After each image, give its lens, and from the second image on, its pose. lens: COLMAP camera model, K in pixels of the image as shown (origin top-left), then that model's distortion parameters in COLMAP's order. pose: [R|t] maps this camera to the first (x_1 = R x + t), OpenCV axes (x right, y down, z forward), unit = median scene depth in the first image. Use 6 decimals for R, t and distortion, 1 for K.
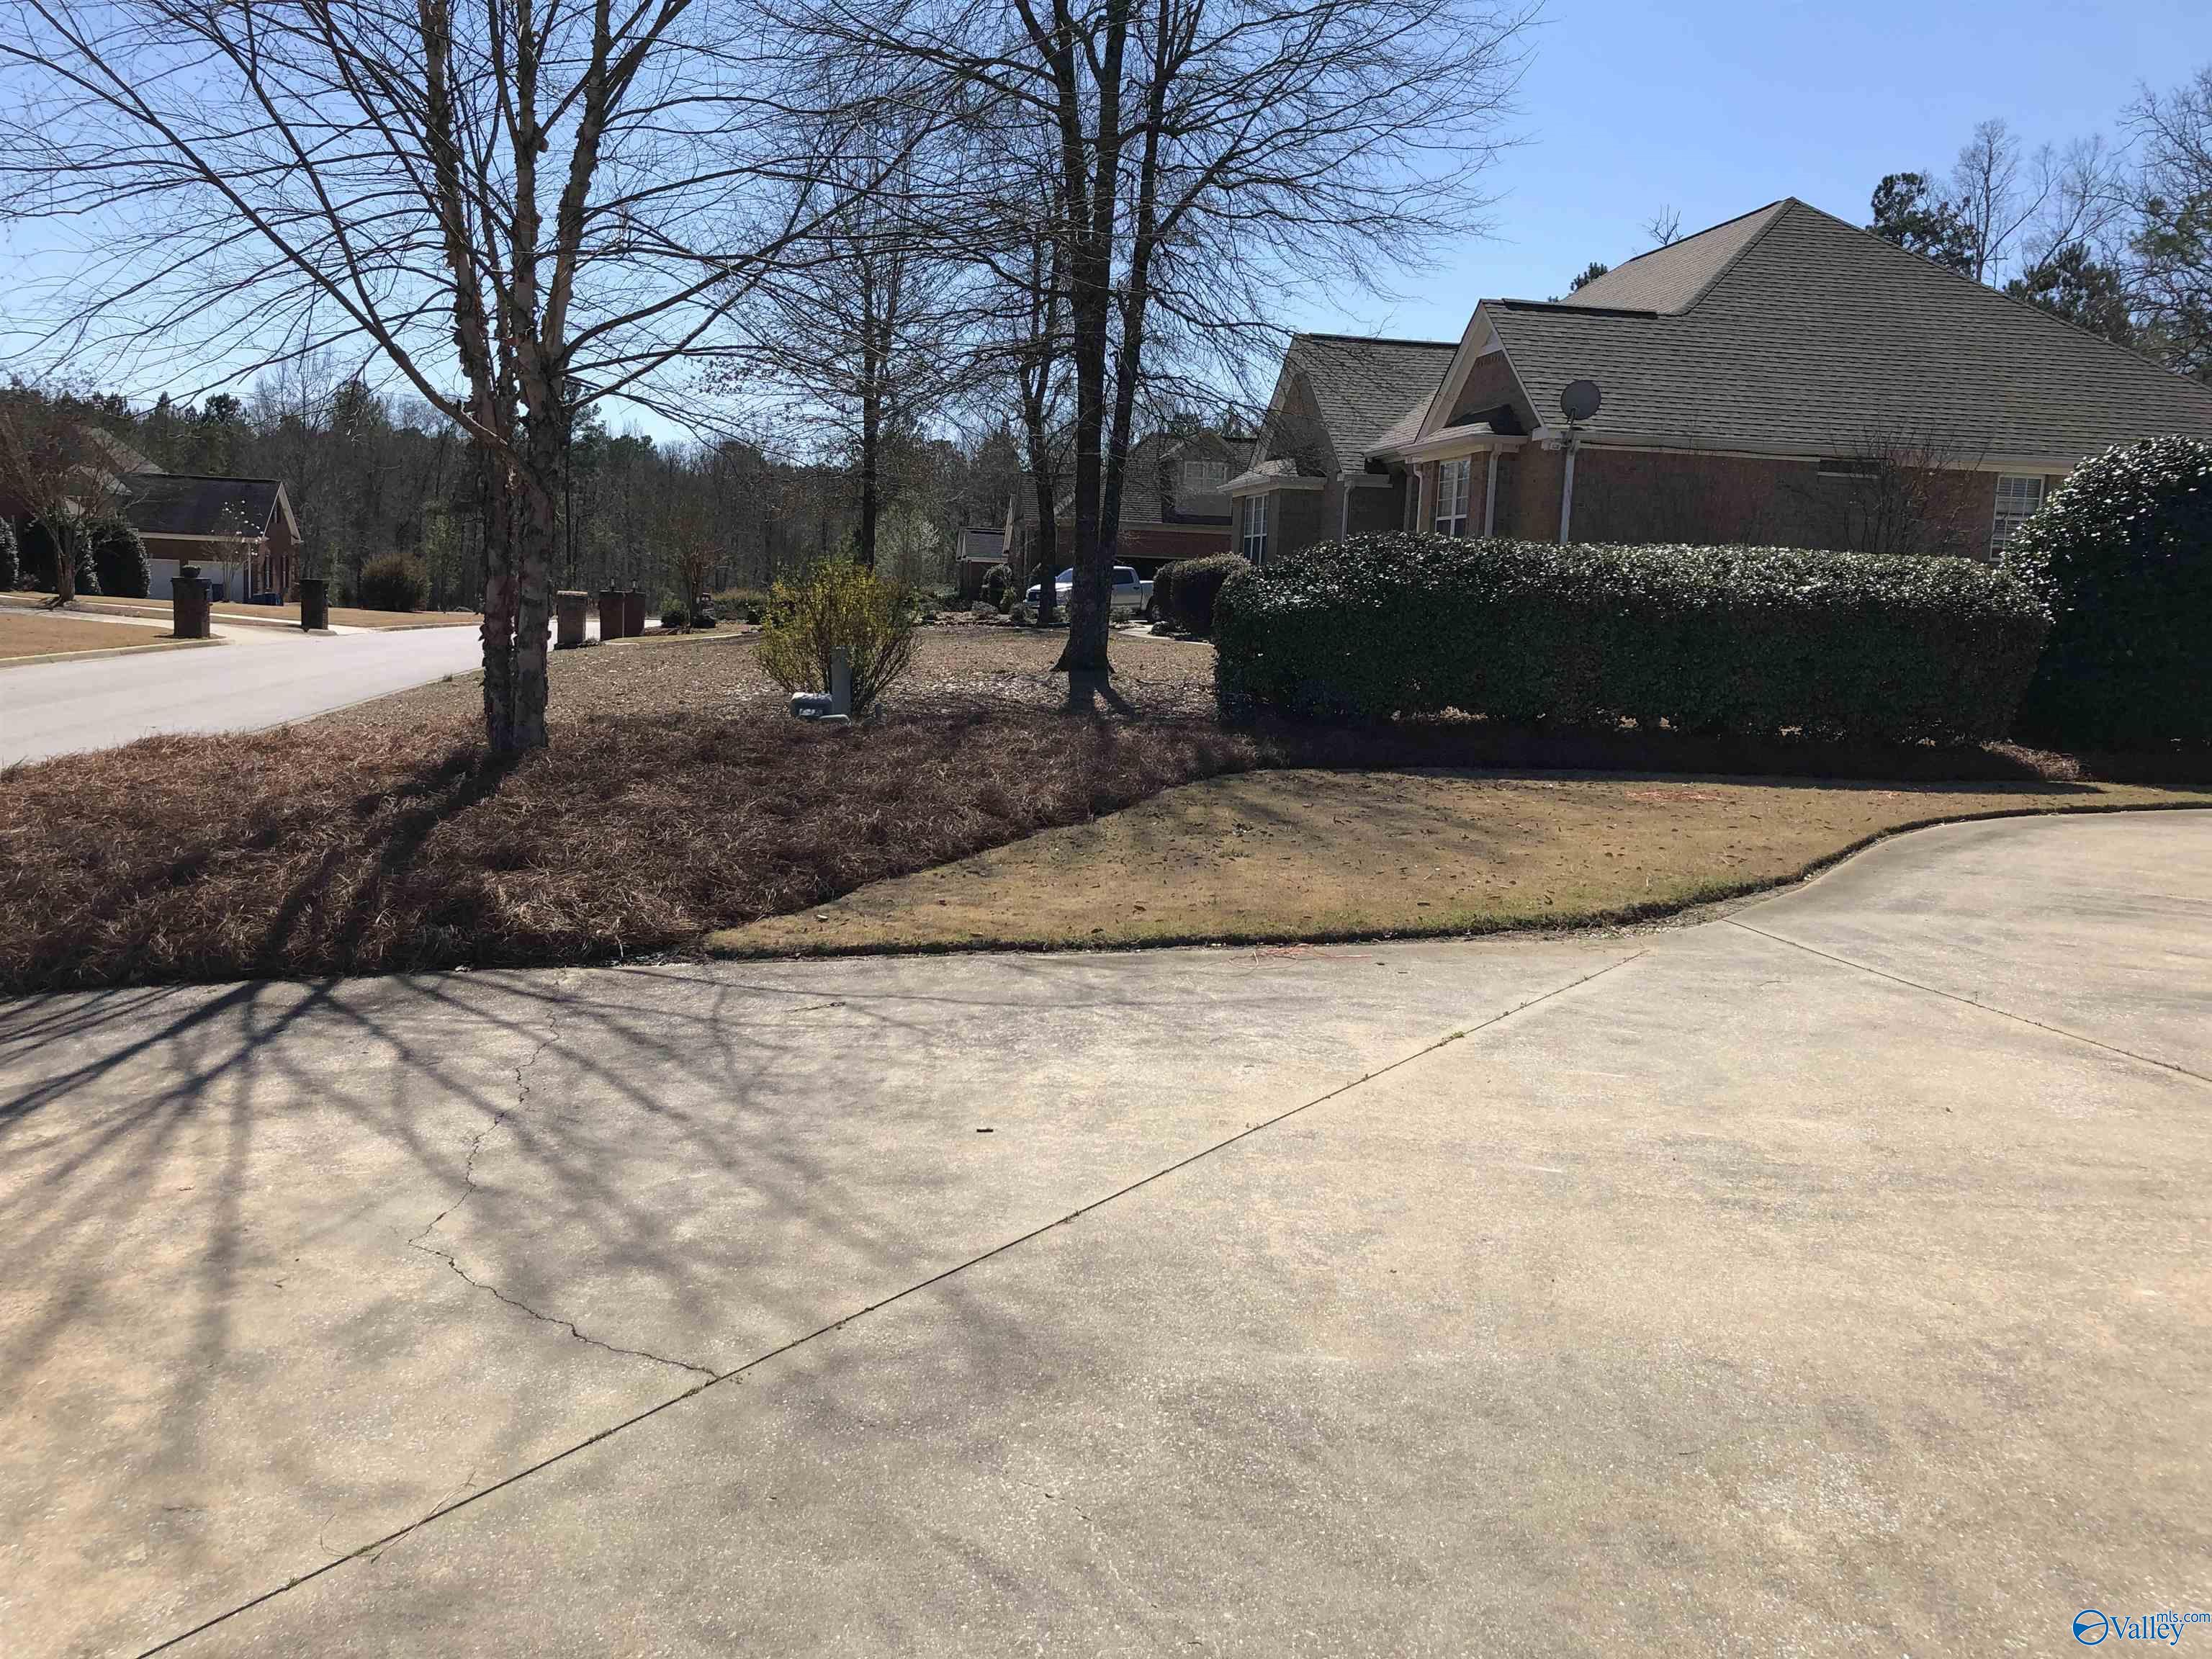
lens RADIAL K [[1787.2, 0, 1057.5], [0, 1787.2, 801.9], [0, 0, 1]] dist [0.018929, -0.010392]
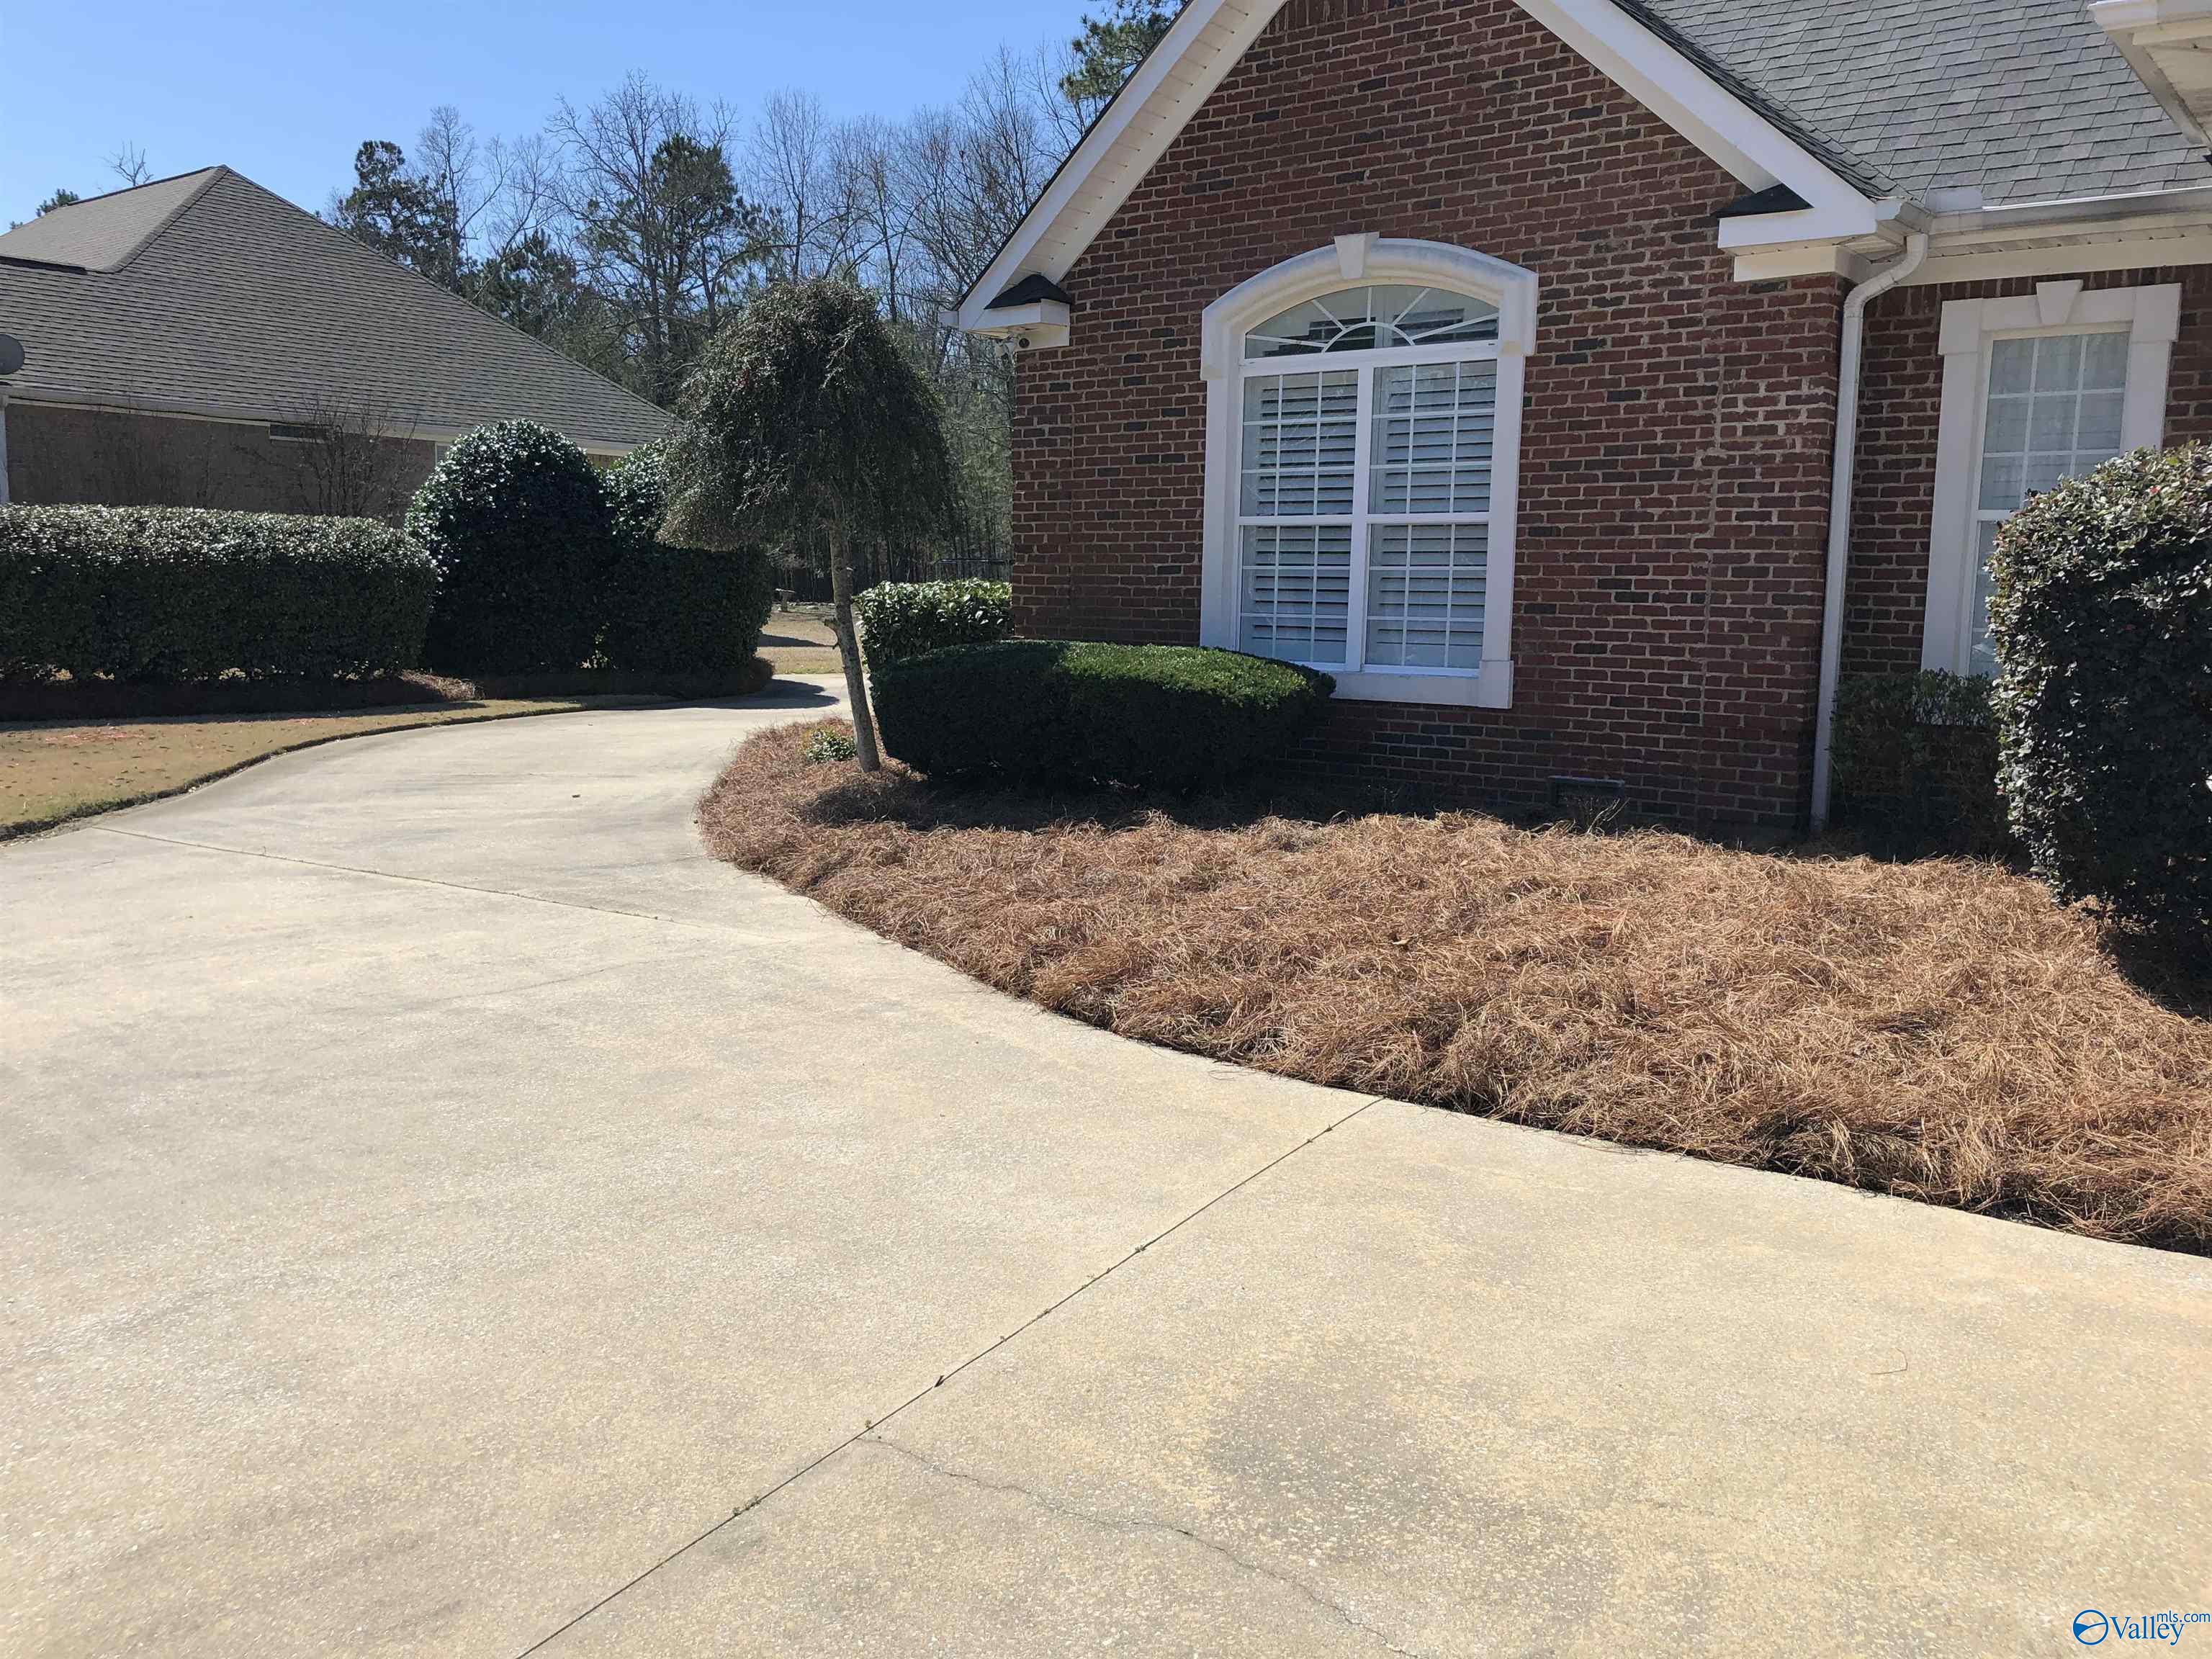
lens RADIAL K [[1787.2, 0, 1111.0], [0, 1787.2, 824.7], [0, 0, 1]] dist [0.018929, -0.010392]
pose [[0.709986, -0.120456, 0.693837, 0.009163], [0.094660, 0.992645, 0.075469, 0.014635], [-0.697824, 0.012096, 0.716167, -0.125542]]
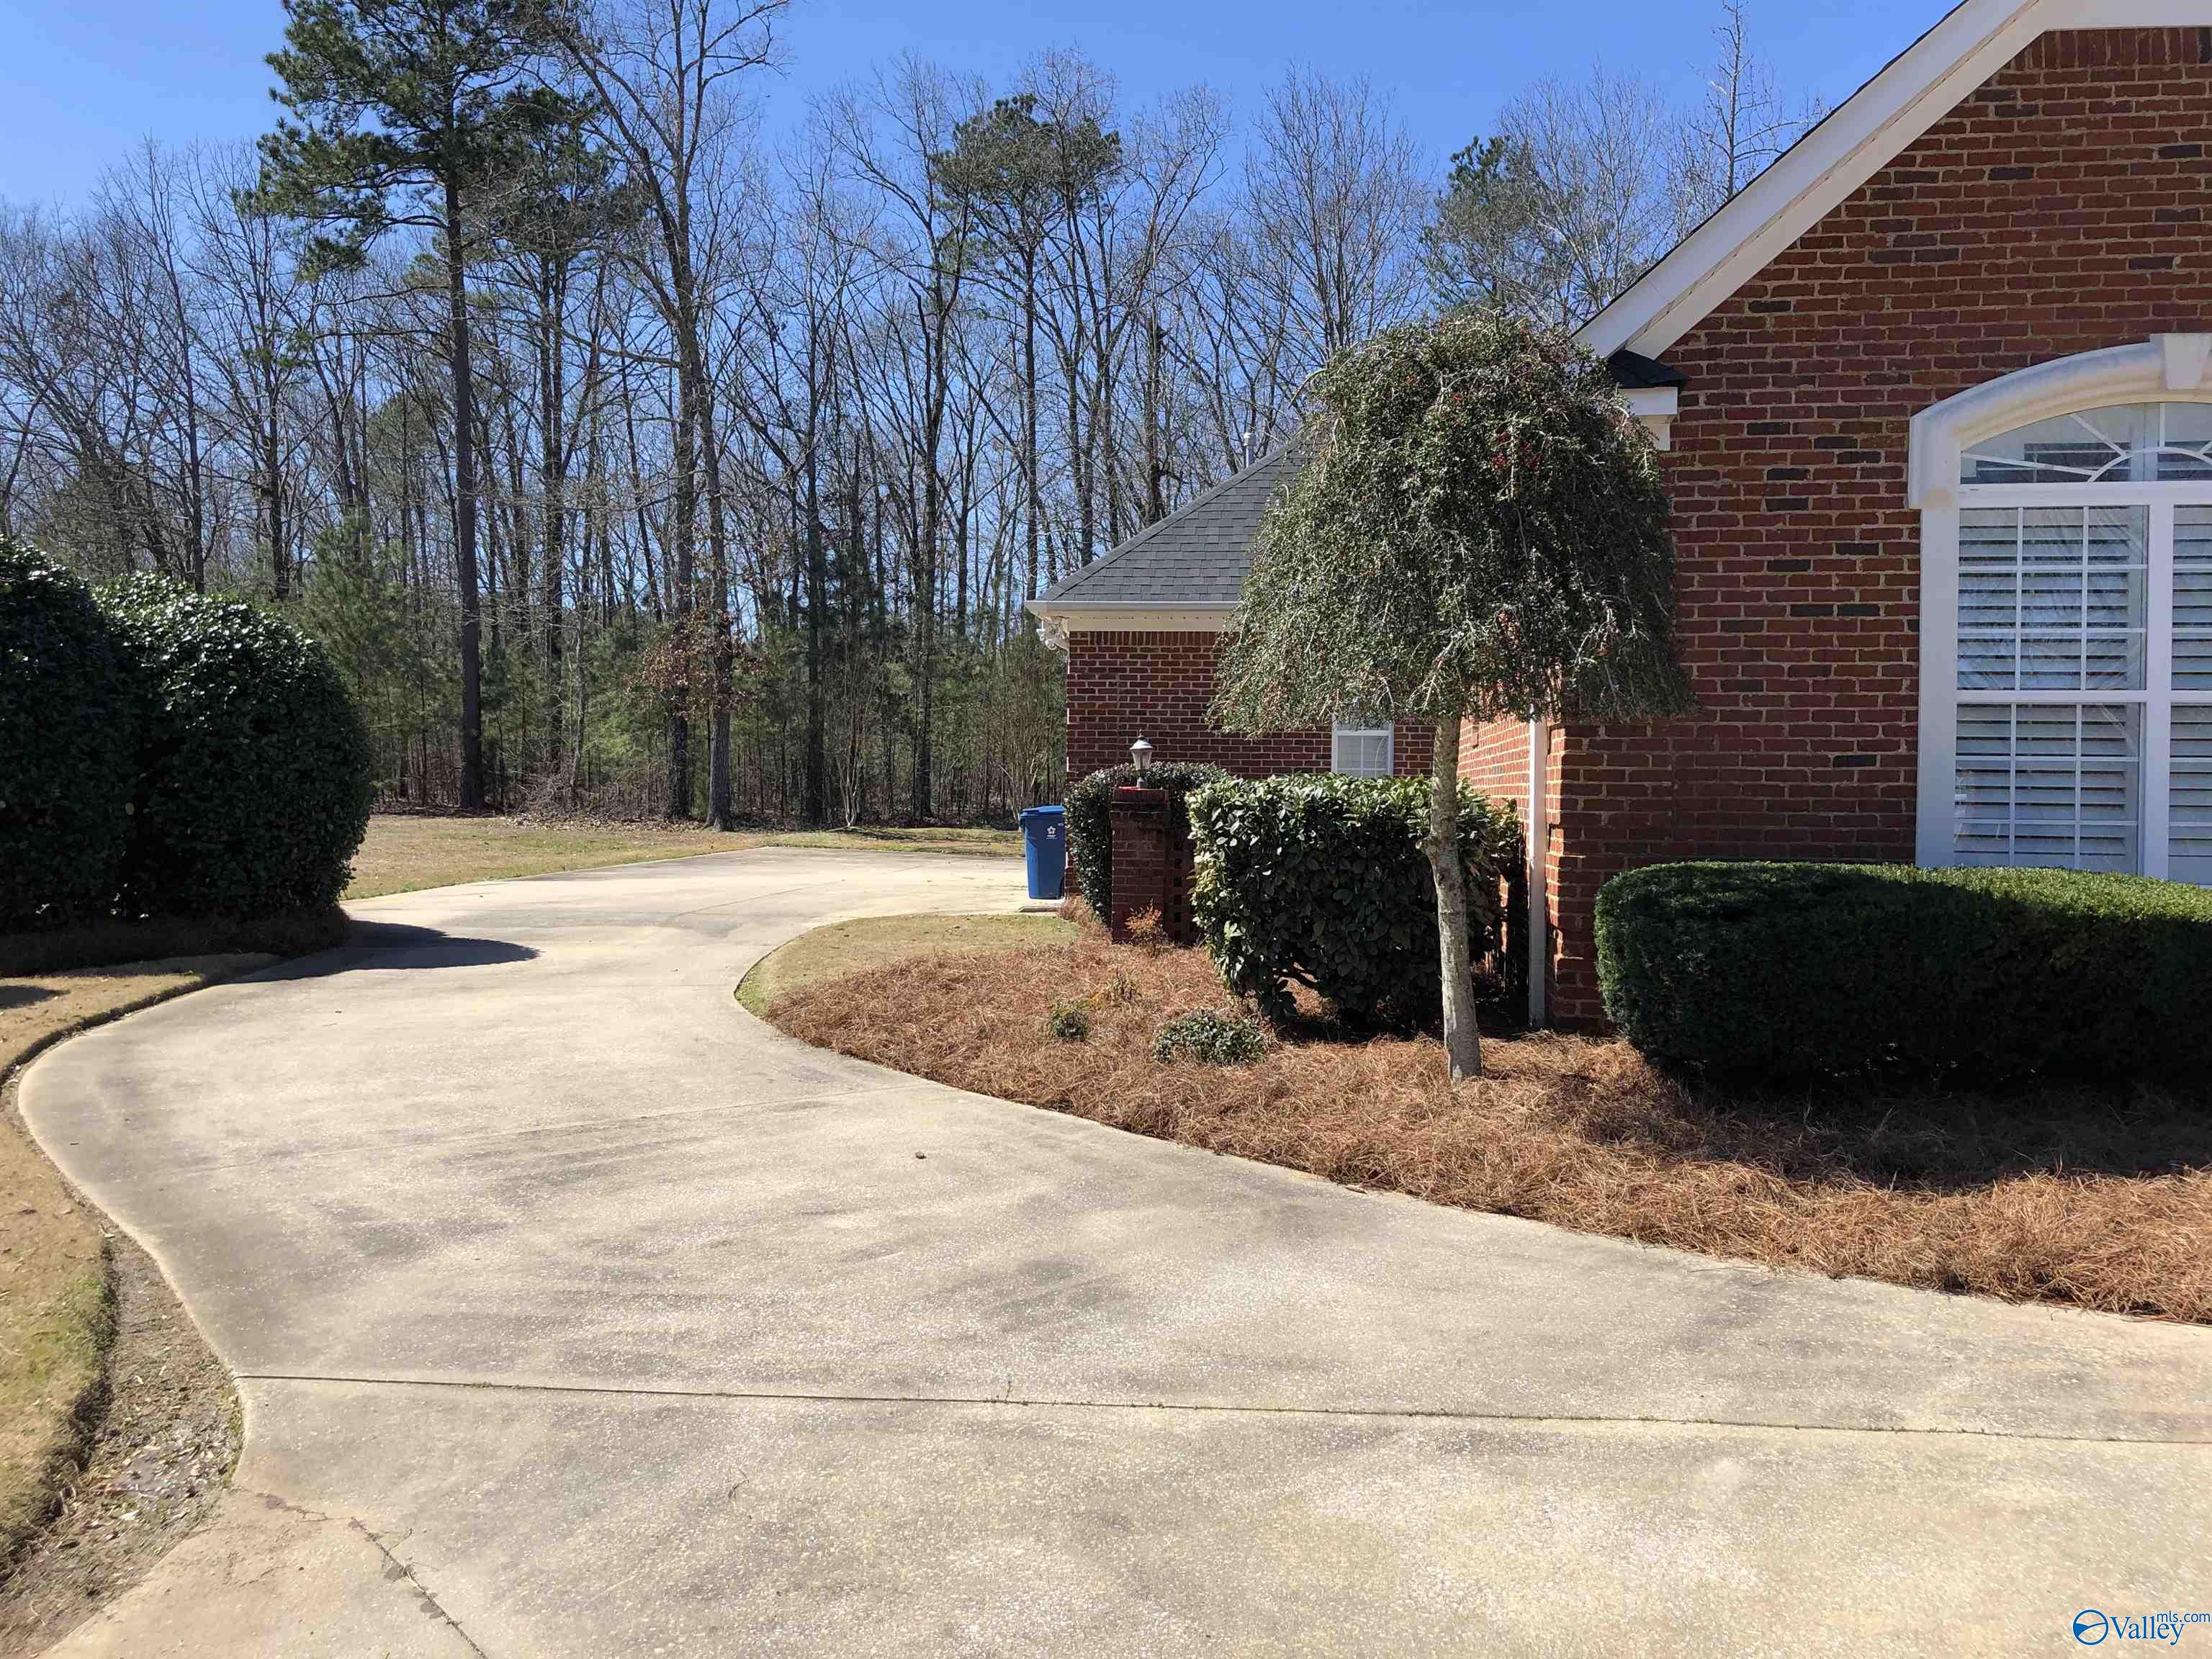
lens RADIAL K [[1787.2, 0, 1075.5], [0, 1787.2, 852.4], [0, 0, 1]] dist [0.018929, -0.010392]
pose [[0.260946, -0.070100, 0.962805, -0.017187], [0.115515, 0.992461, 0.040952, -0.028339], [-0.958417, 0.100533, 0.267076, 0.247526]]
